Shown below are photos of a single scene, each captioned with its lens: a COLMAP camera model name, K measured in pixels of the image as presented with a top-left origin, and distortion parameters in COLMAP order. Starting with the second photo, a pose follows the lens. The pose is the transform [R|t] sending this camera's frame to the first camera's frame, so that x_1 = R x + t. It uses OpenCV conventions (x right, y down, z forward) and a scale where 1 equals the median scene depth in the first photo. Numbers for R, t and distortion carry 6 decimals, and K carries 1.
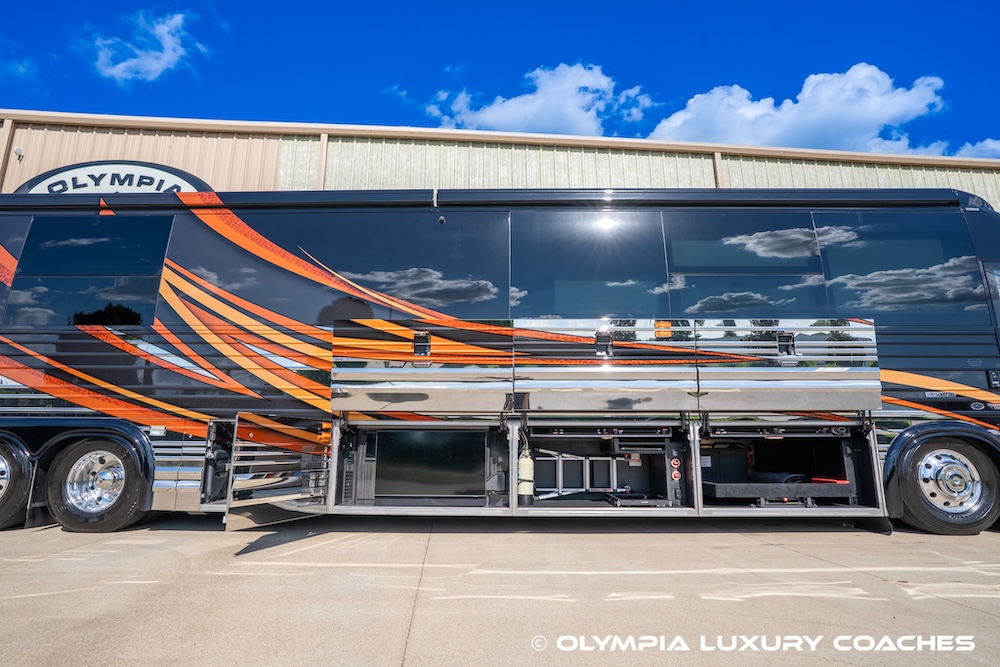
lens RADIAL K [[574.1, 0, 500.0], [0, 574.1, 333.5], [0, 0, 1]] dist [-0.010096, 0.001885]
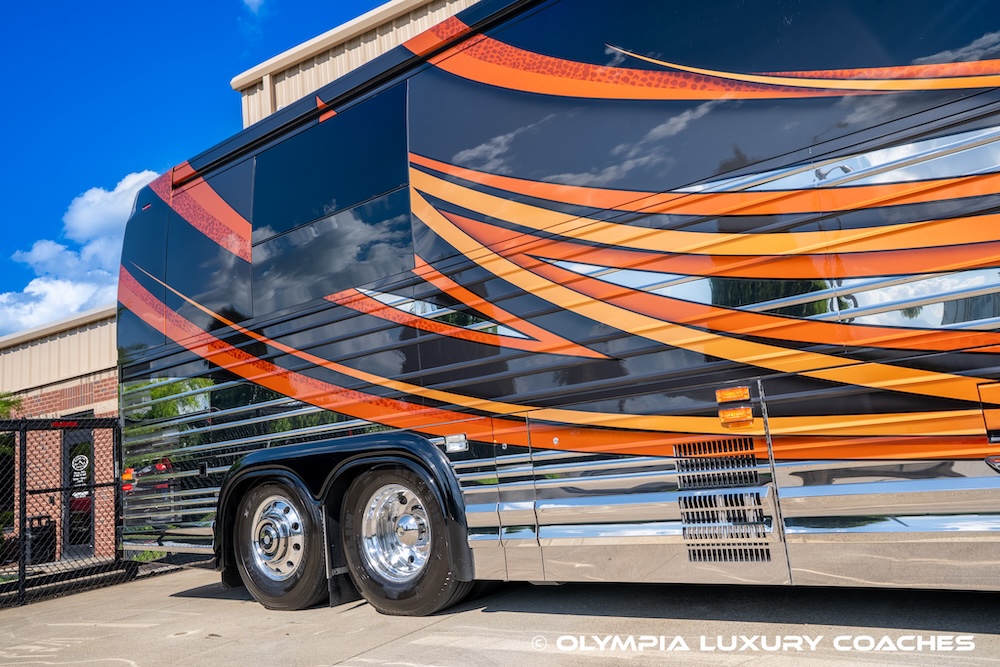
lens RADIAL K [[736.6, 0, 500.0], [0, 736.6, 333.5], [0, 0, 1]] dist [-0.001839, 0.000061]
pose [[0.796412, -0.186552, -0.575261, -0.114762], [0.223106, 0.974767, -0.007232, 0.076613], [0.562095, -0.122585, 0.817938, 0.427225]]
